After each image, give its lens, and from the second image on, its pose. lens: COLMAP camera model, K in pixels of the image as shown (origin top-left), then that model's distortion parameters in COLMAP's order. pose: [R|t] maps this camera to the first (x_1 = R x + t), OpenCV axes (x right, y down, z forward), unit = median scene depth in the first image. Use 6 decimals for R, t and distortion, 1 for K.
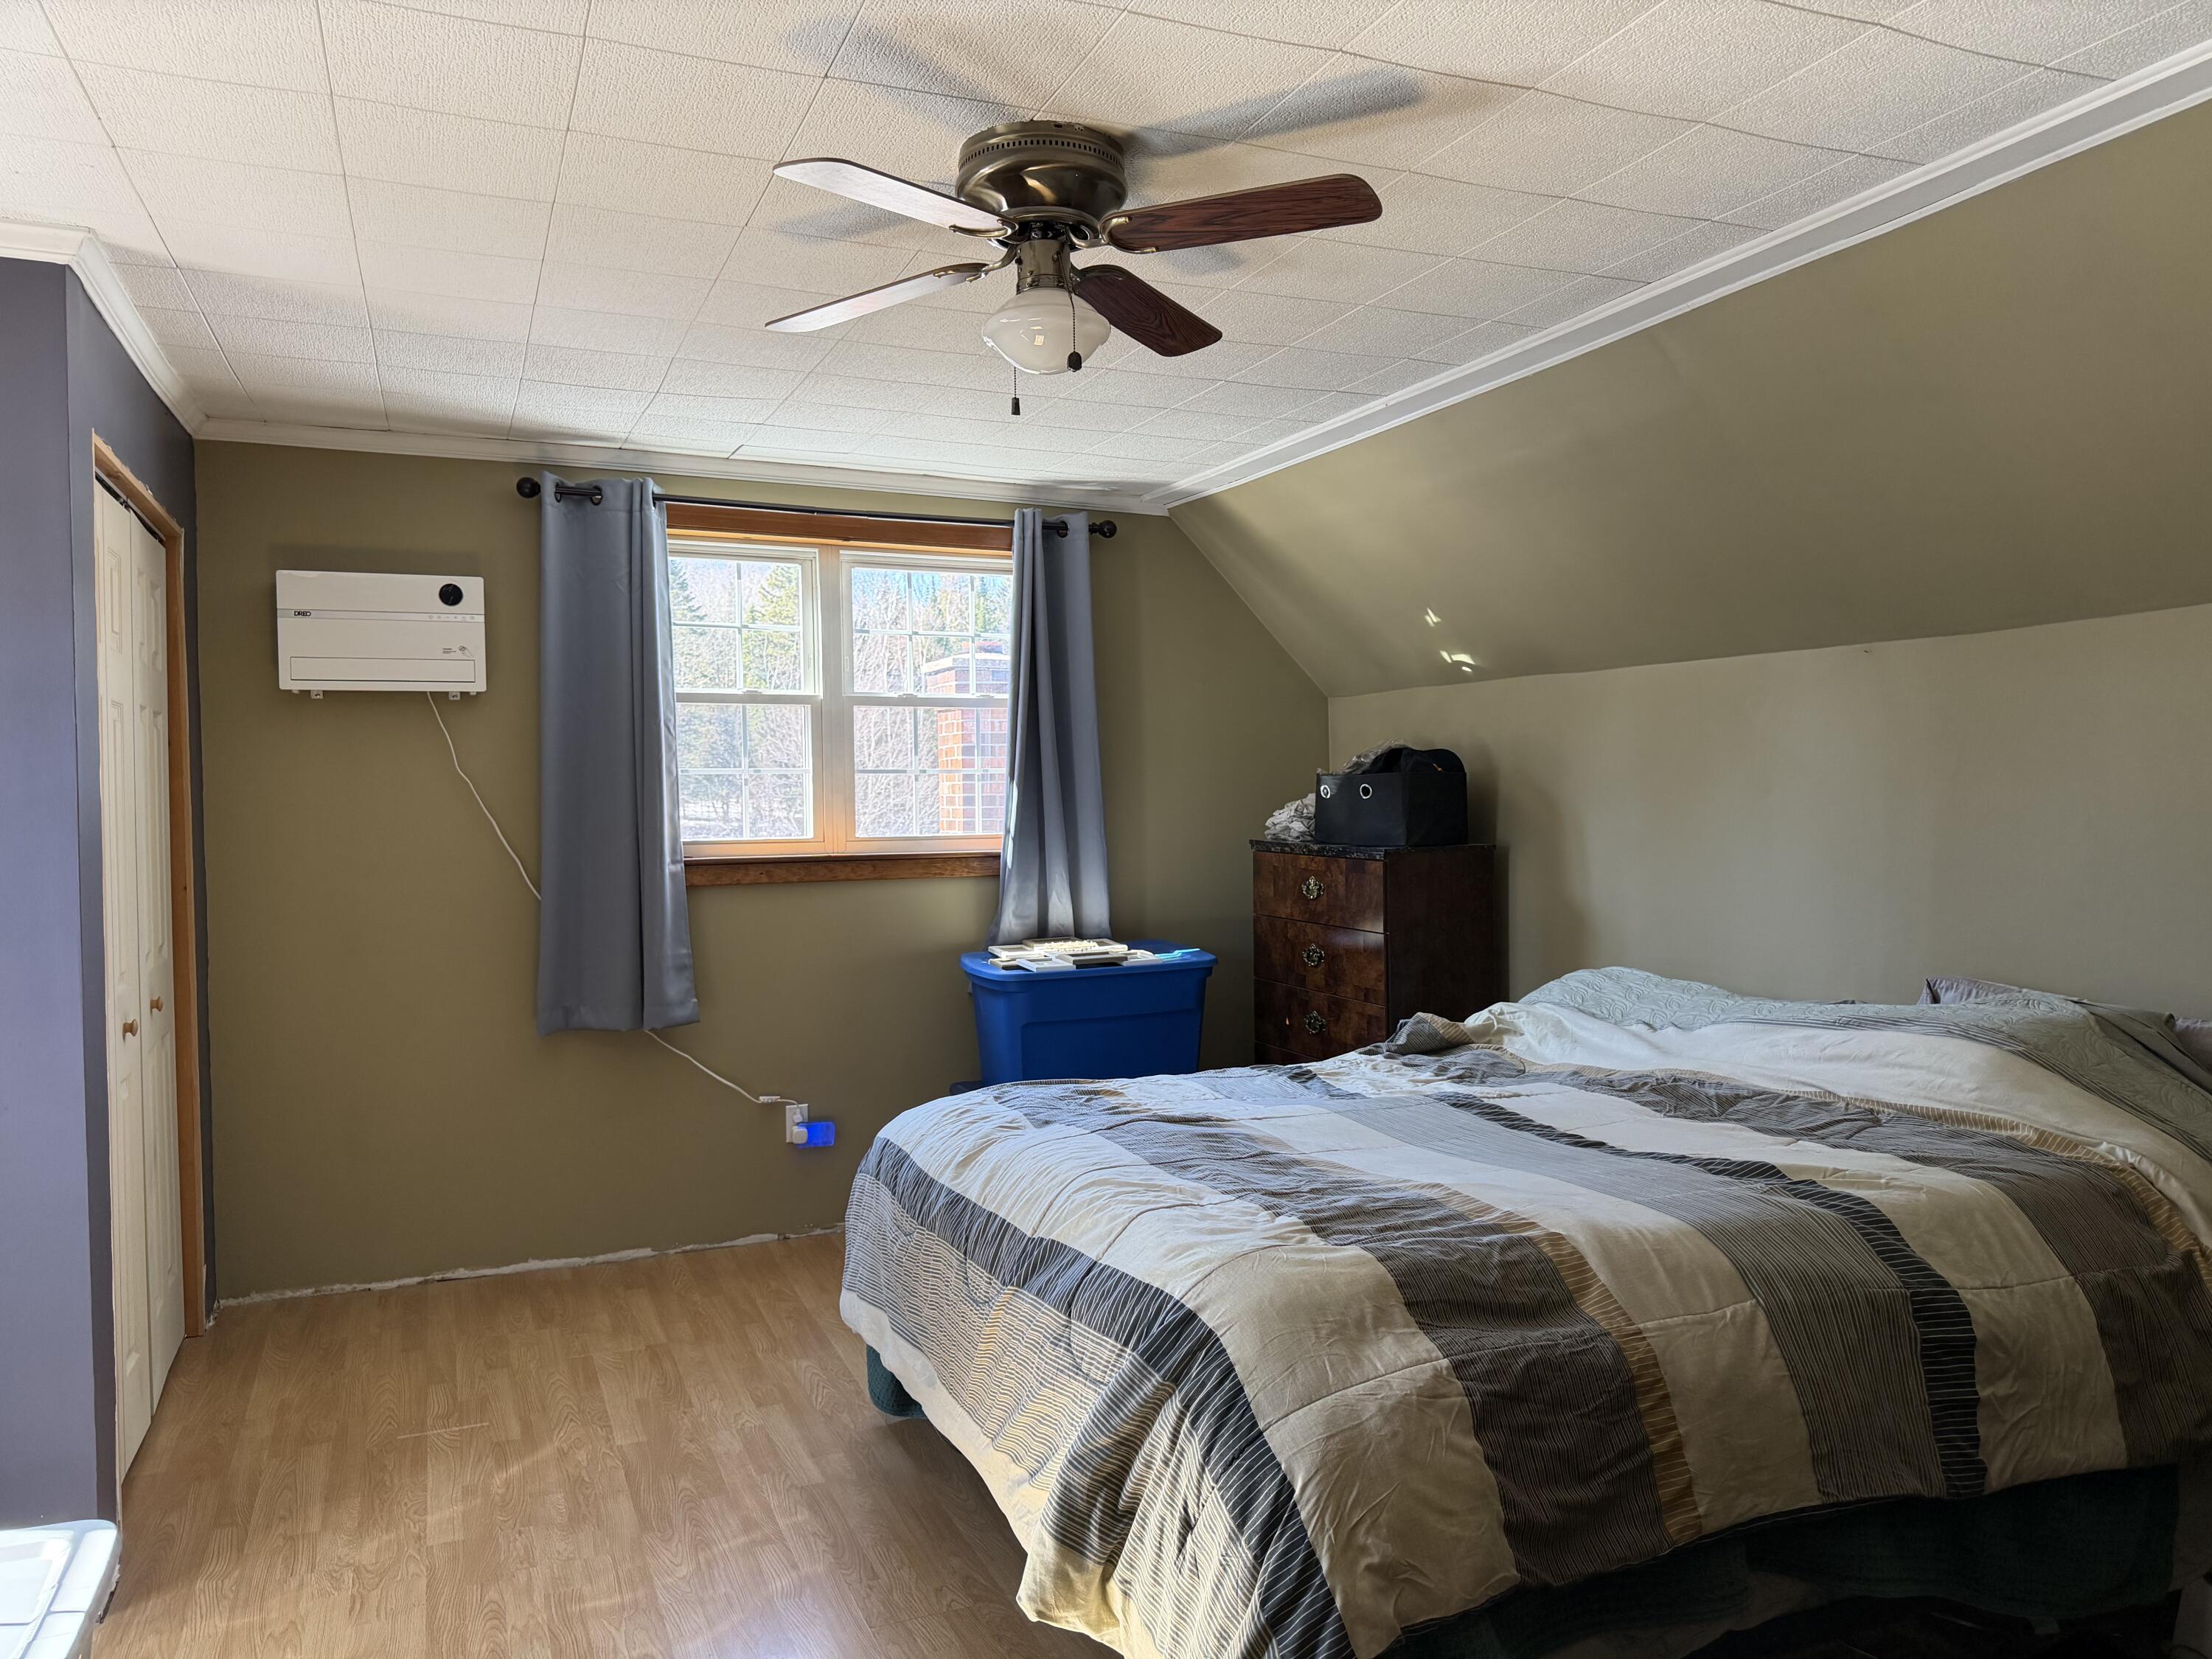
lens RADIAL K [[1568.6, 0, 1106.0], [0, 1568.6, 829.5], [0, 0, 1]] dist [0.079465, -0.000398]
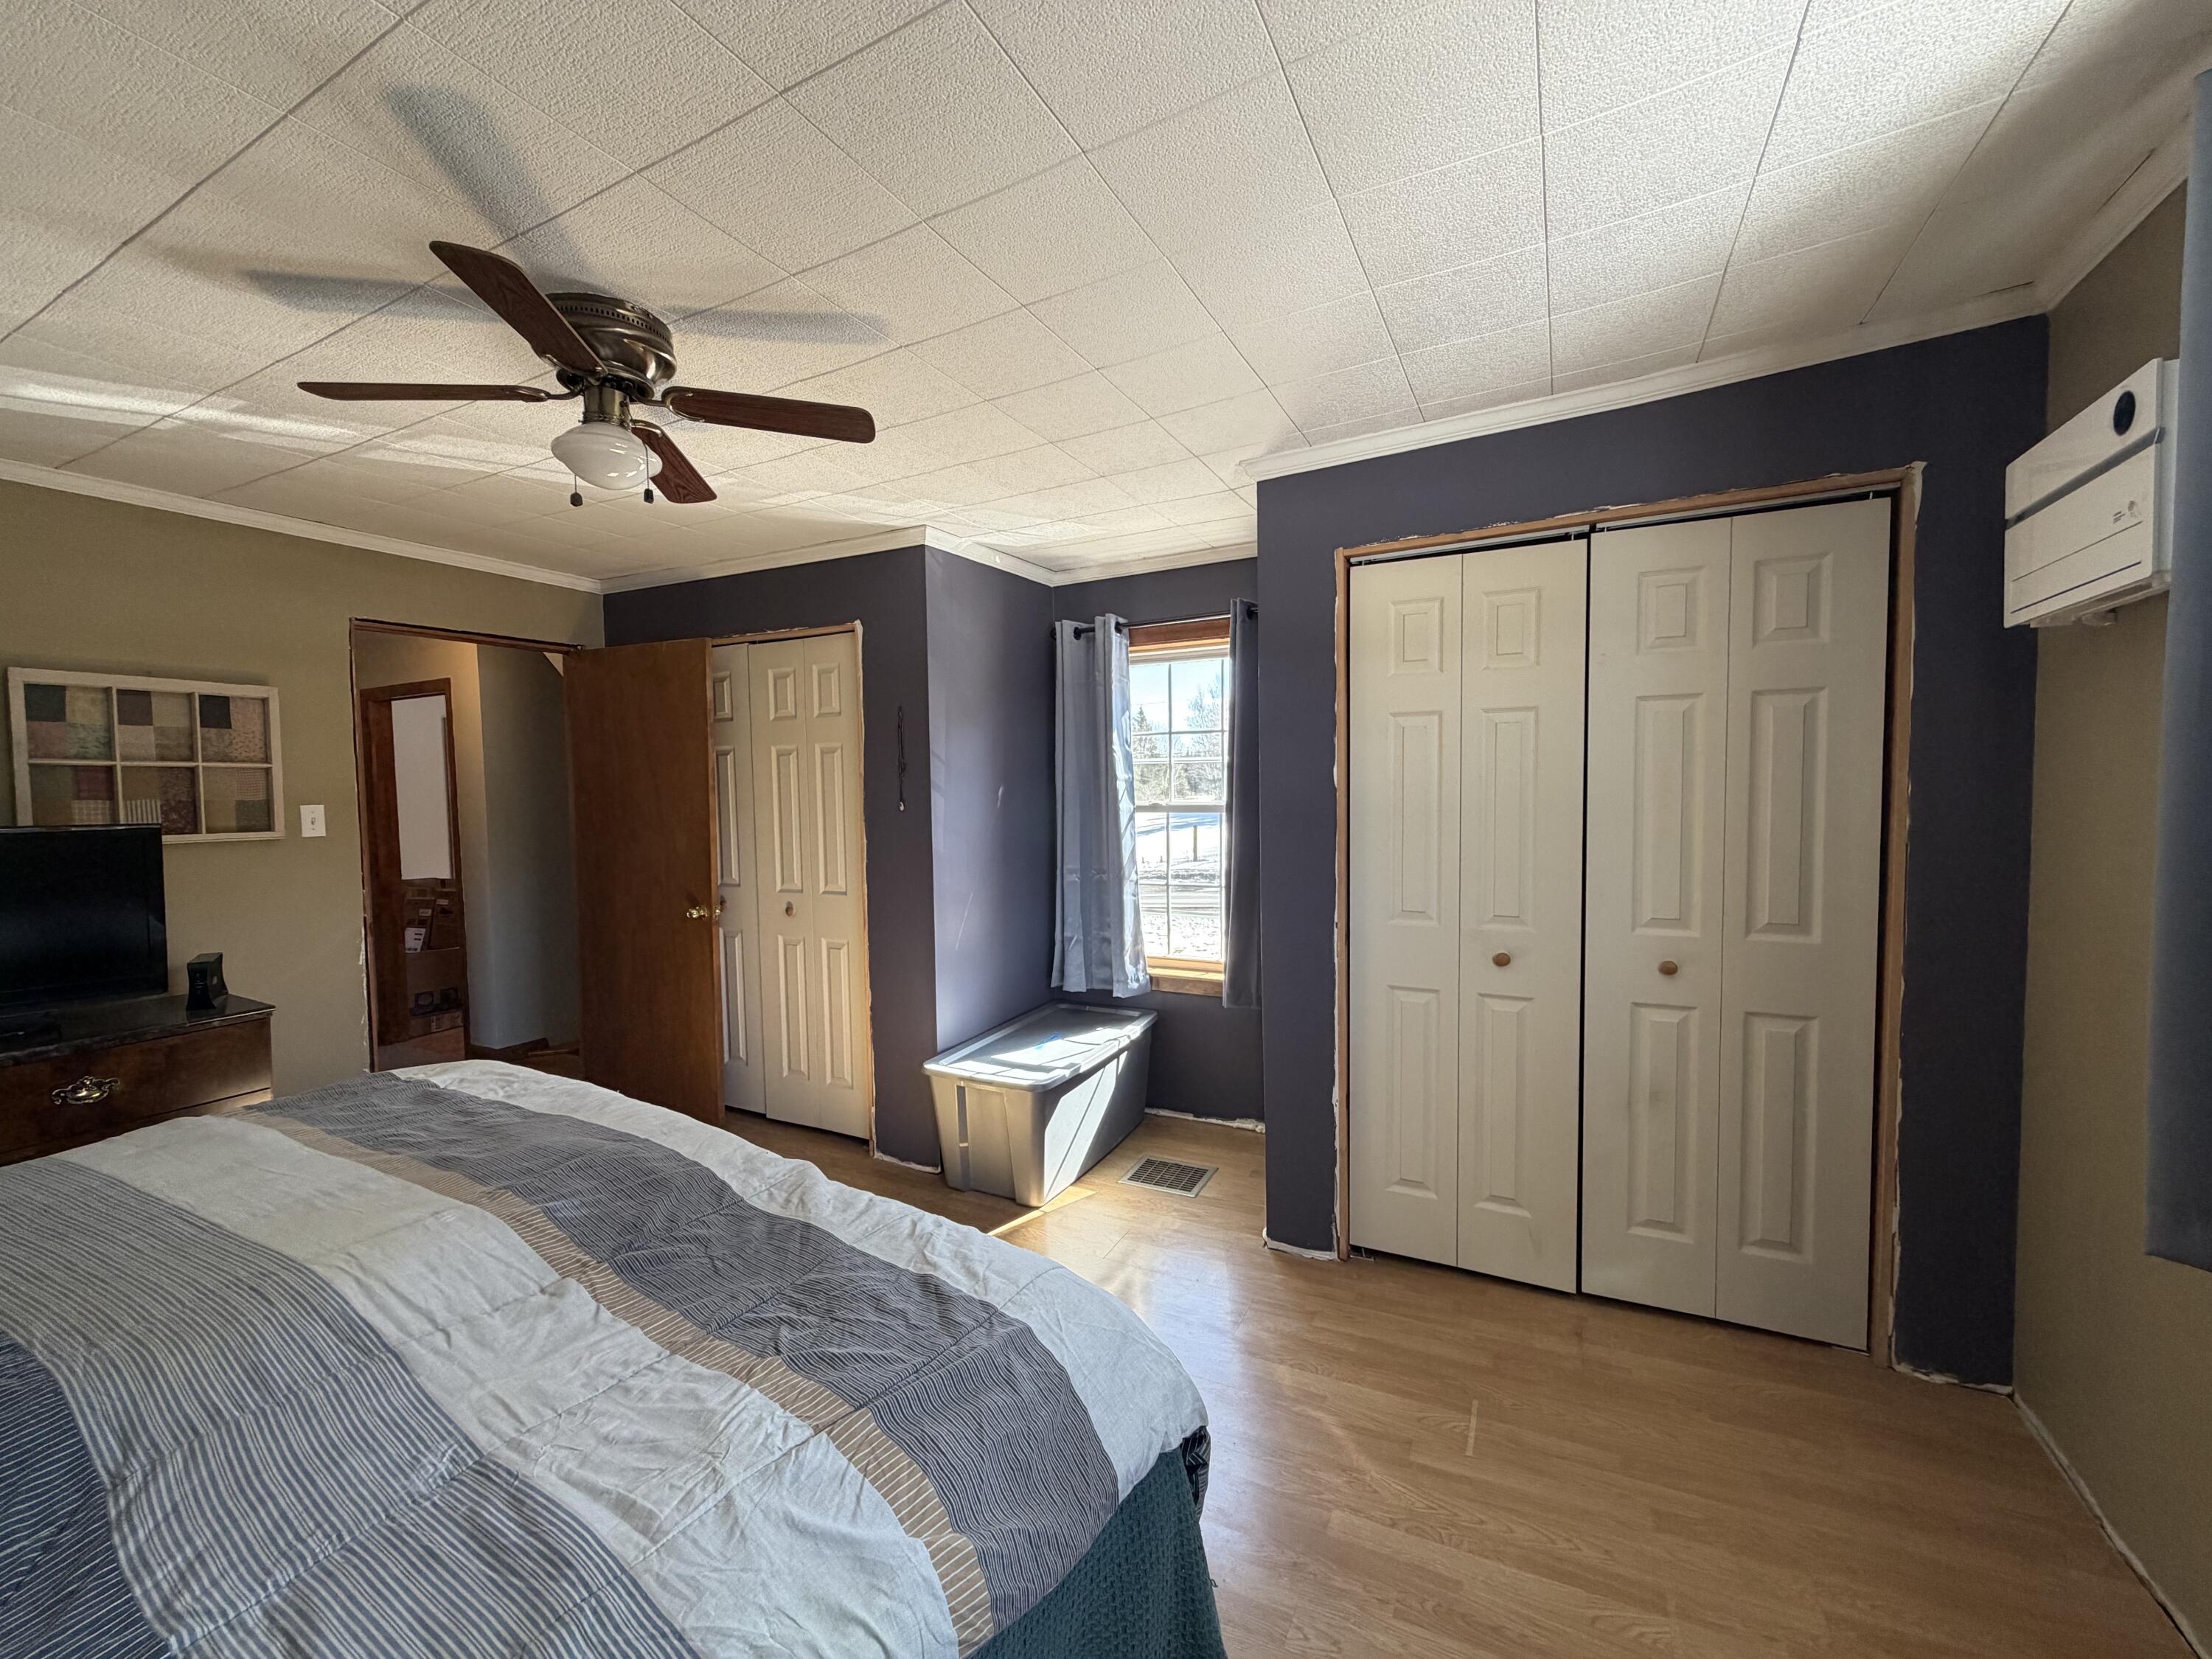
lens RADIAL K [[878.7, 0, 1106.0], [0, 878.7, 829.5], [0, 0, 1]] dist [0.001966, 0.000283]
pose [[-0.770830, 0.050090, -0.635069, 0.078460], [0.011207, 0.997816, 0.065097, -0.027660], [0.636942, 0.043061, -0.769708, 1.107020]]
